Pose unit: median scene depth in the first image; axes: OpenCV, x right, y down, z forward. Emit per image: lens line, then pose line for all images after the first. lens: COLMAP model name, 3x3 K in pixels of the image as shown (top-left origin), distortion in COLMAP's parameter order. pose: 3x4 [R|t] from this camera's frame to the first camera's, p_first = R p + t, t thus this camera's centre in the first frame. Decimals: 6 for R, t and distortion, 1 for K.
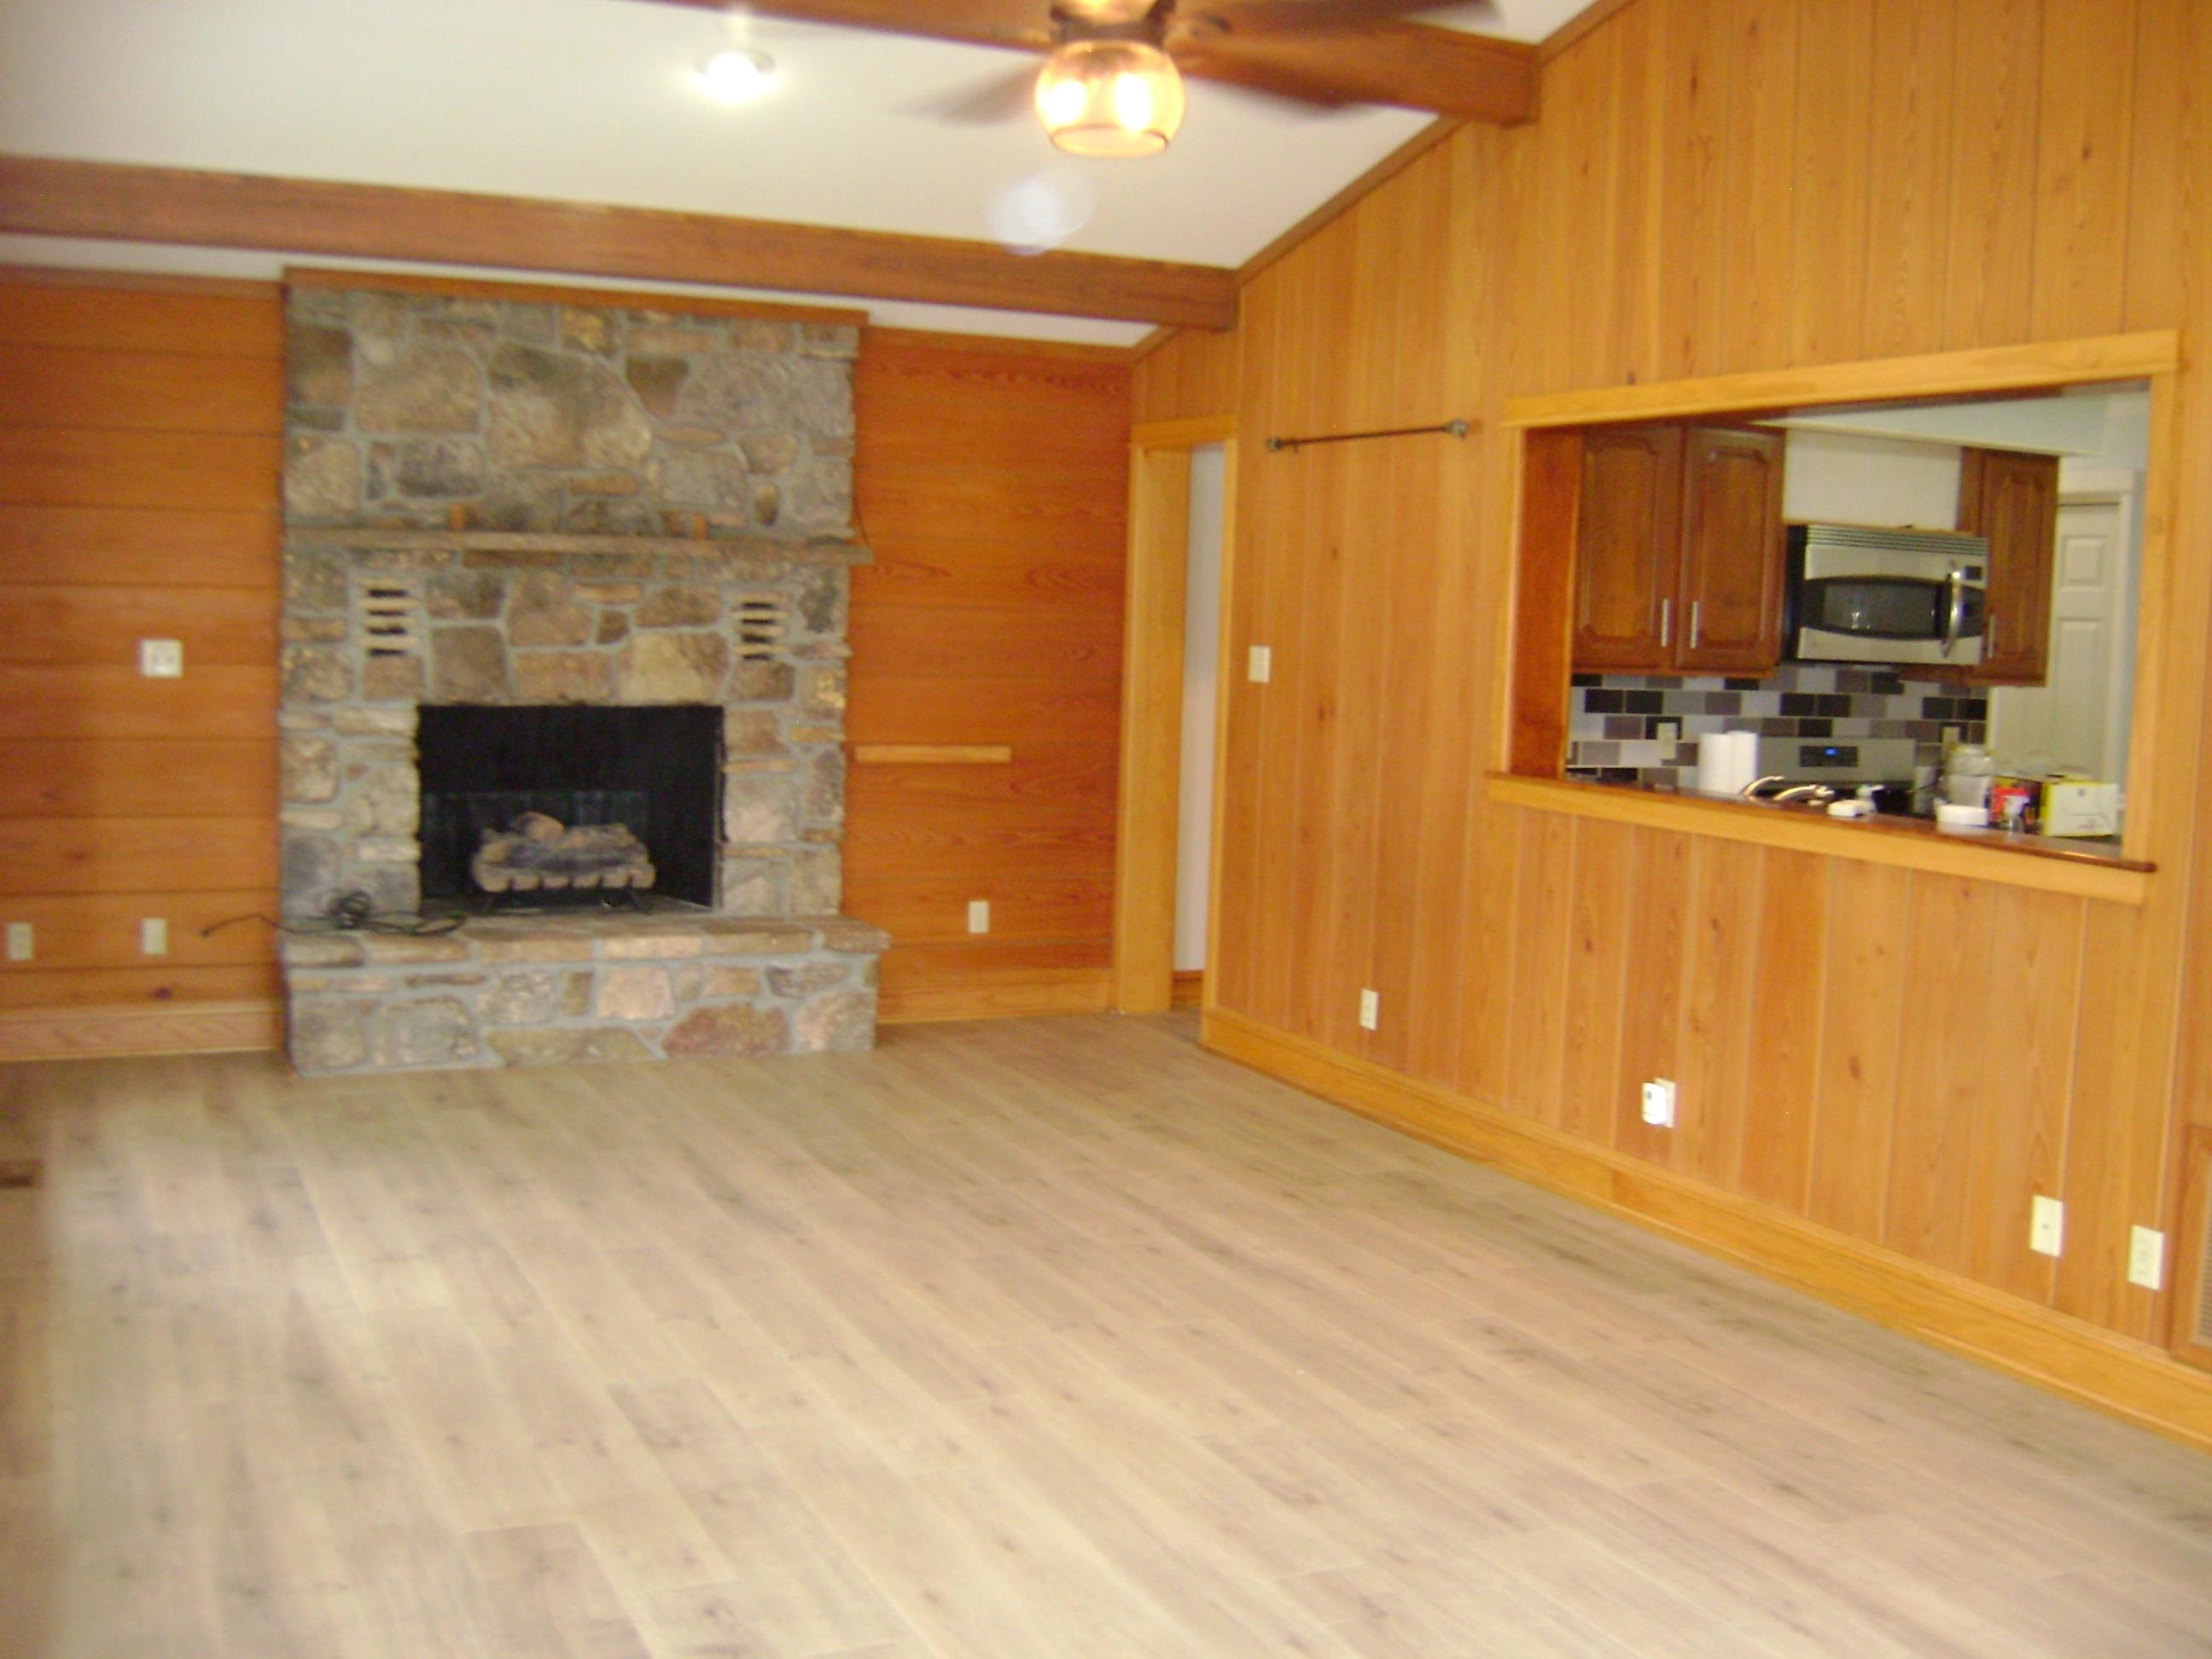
lens RADIAL K [[2266.9, 0, 1057.4], [0, 2266.9, 795.2], [0, 0, 1]] dist [-0.116084, 0.000000]
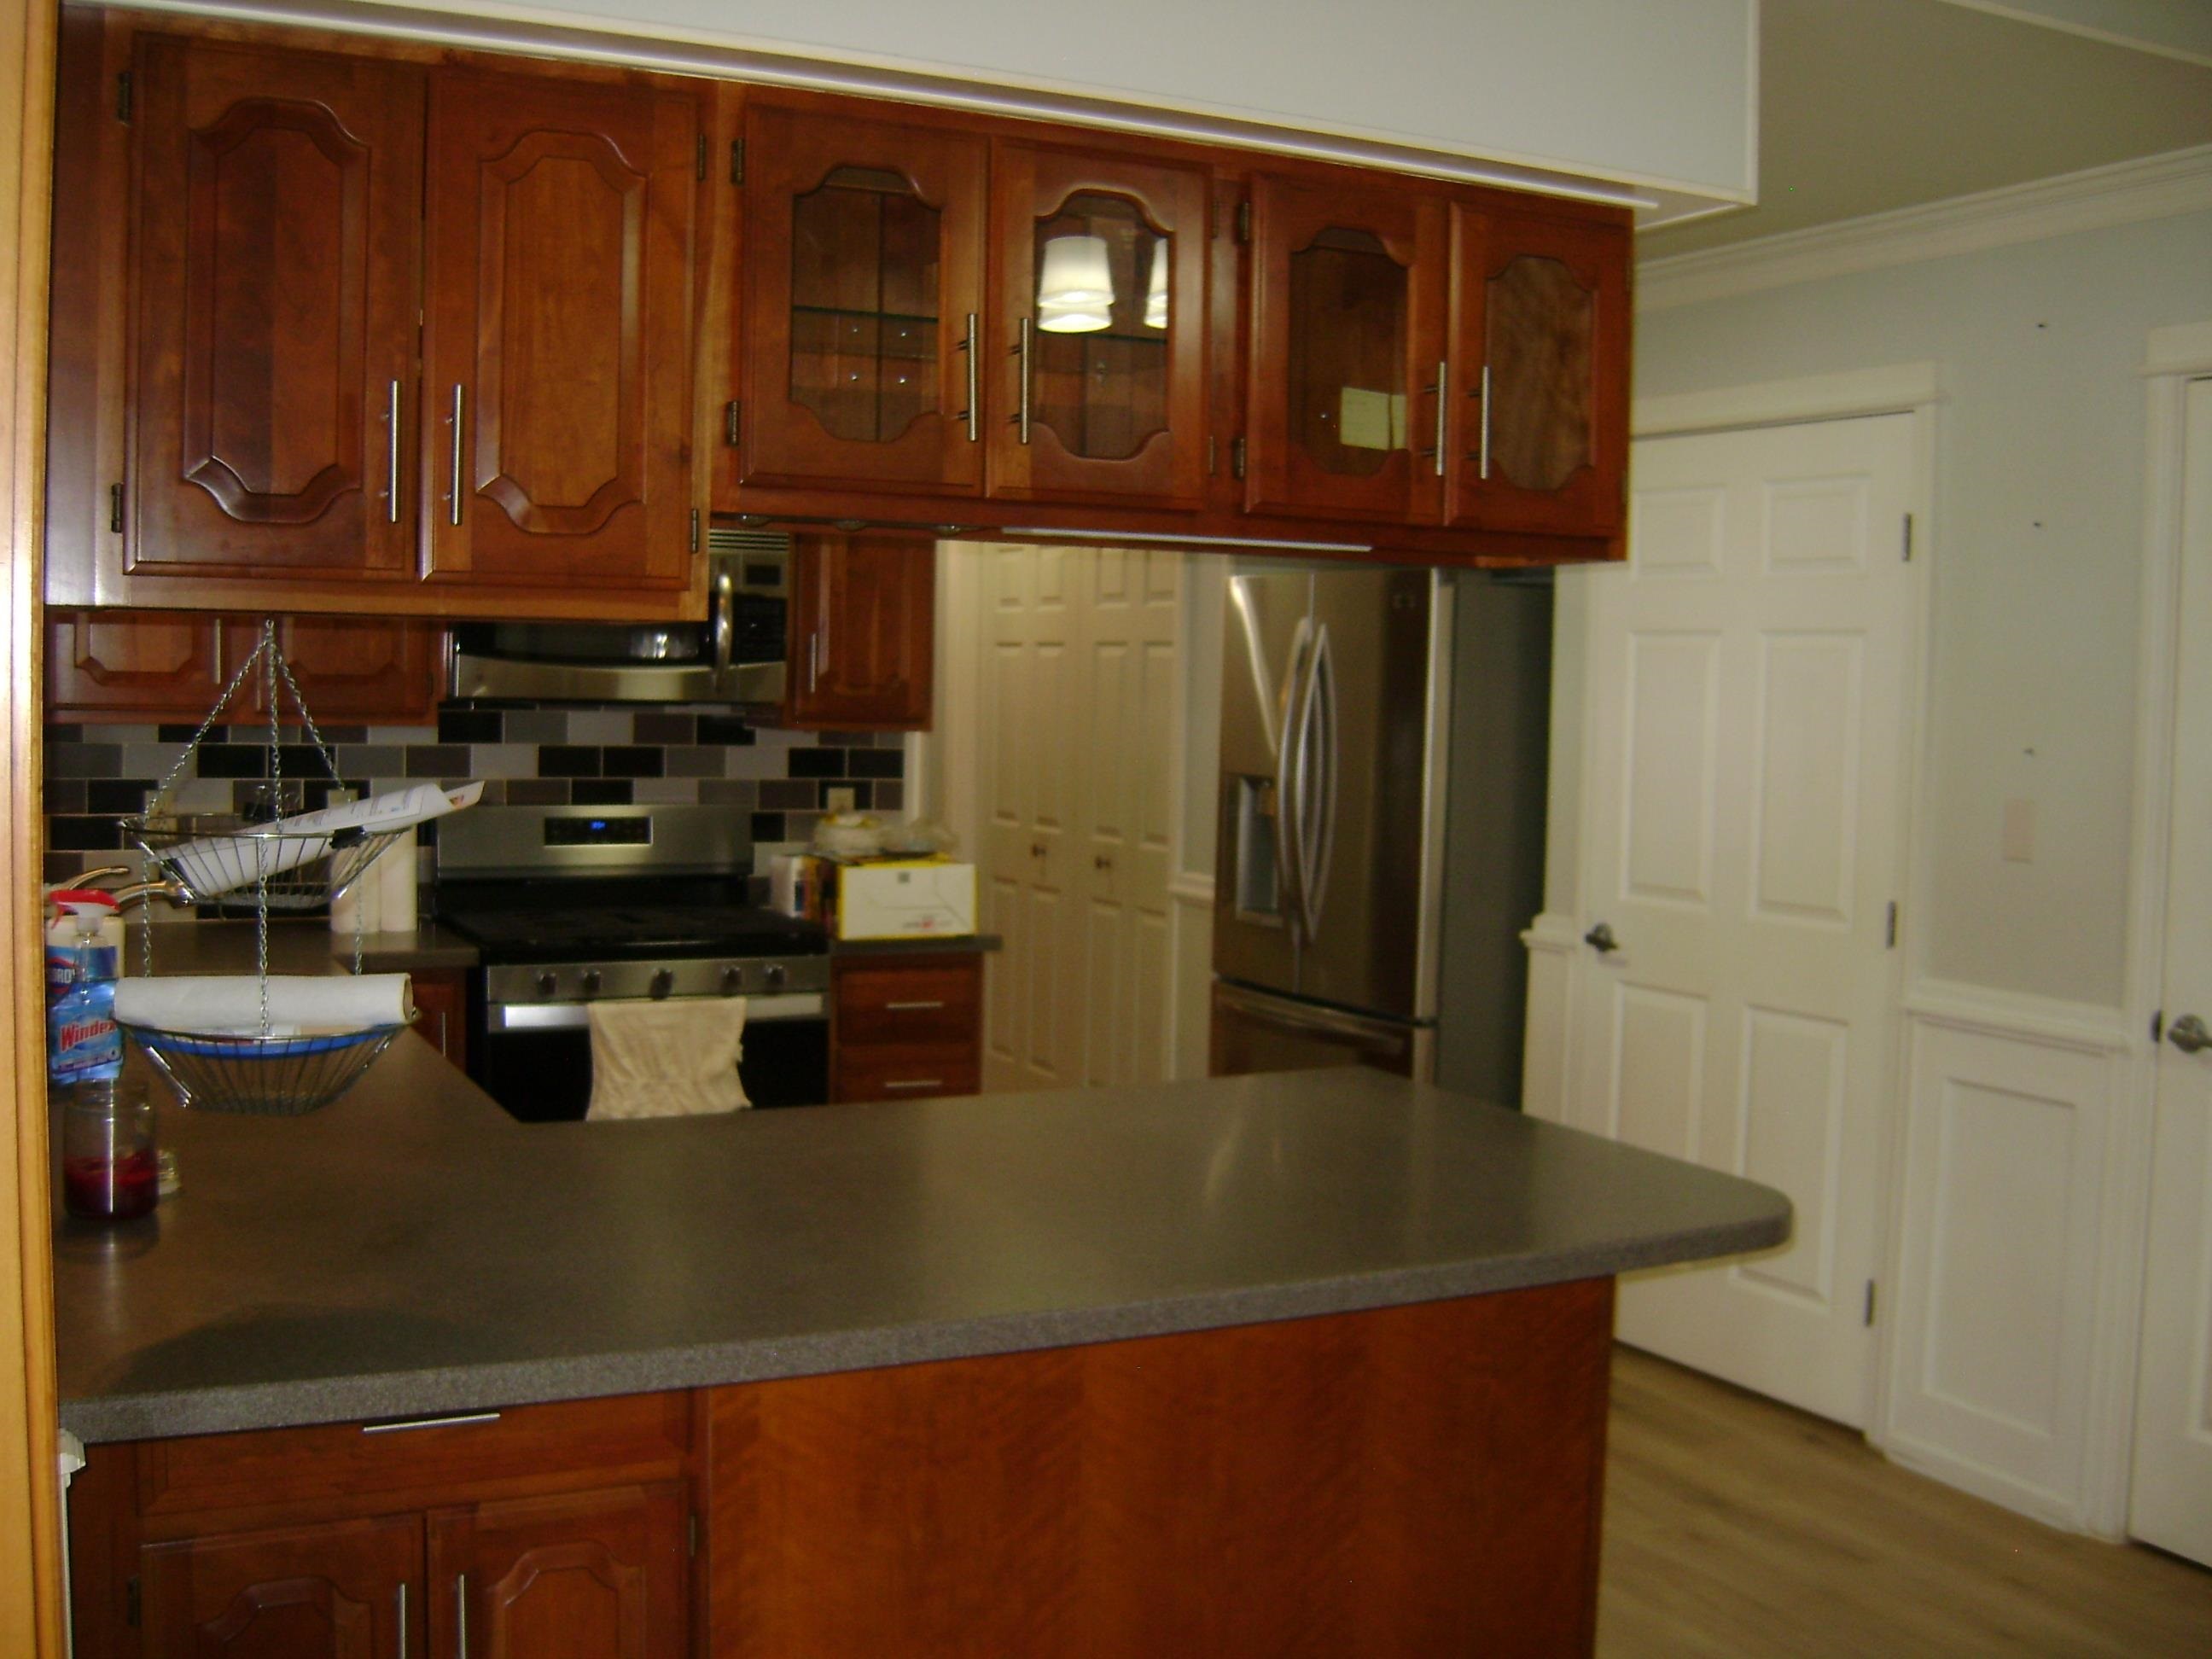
lens RADIAL K [[2266.9, 0, 1019.2], [0, 2266.9, 840.7], [0, 0, 1]] dist [-0.116084, 0.000000]
pose [[0.999815, -0.012679, 0.014446, 0.478356], [0.012844, 0.999852, -0.011429, -0.004041], [-0.014299, 0.011612, 0.999830, 0.261541]]
